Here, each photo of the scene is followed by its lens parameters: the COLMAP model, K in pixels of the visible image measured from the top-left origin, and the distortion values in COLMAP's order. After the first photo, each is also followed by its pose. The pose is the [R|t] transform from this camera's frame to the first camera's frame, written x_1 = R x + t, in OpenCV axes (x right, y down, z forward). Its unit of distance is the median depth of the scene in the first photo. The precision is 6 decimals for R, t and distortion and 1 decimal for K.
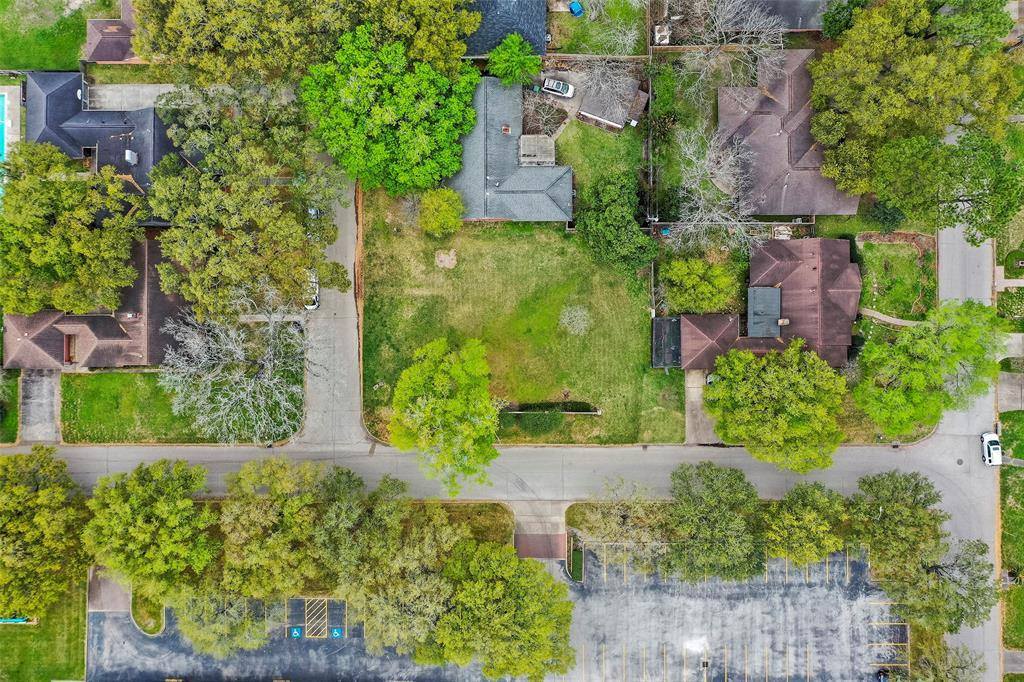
lens RADIAL K [[812.8, 0, 512.0], [0, 812.8, 341.0], [0, 0, 1]] dist [0.000253, 0.004640]
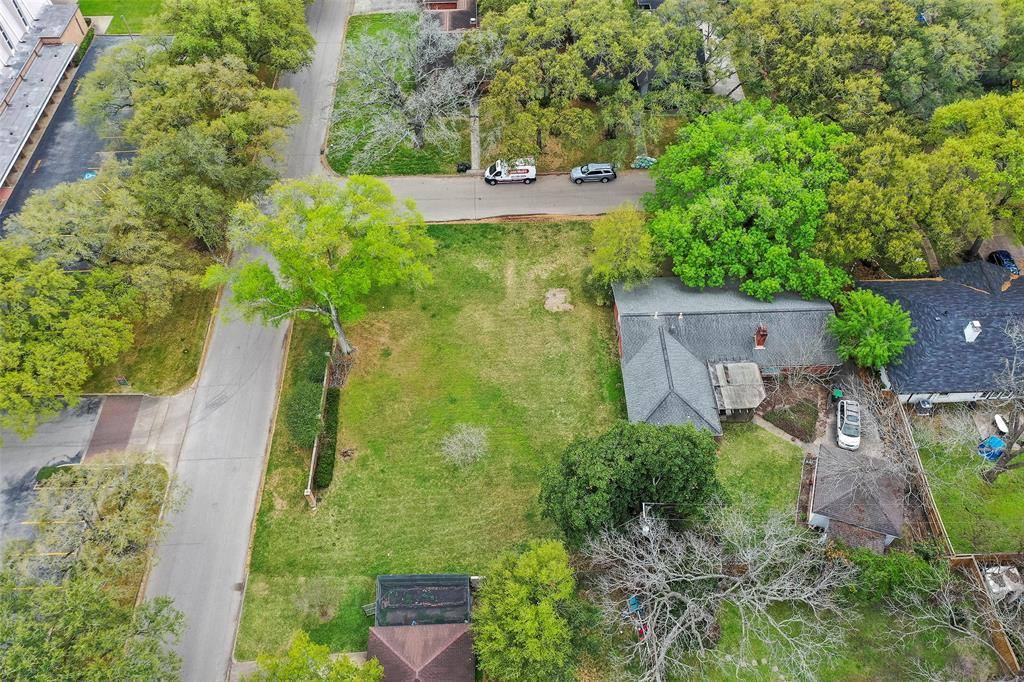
lens RADIAL K [[812.8, 0, 512.0], [0, 812.8, 341.0], [0, 0, 1]] dist [0.000253, 0.004640]
pose [[0.025844, 0.789364, -0.613382, 0.375985], [-0.998806, 0.045834, 0.016900, -0.071594], [0.041454, 0.612213, 0.789606, 0.468606]]
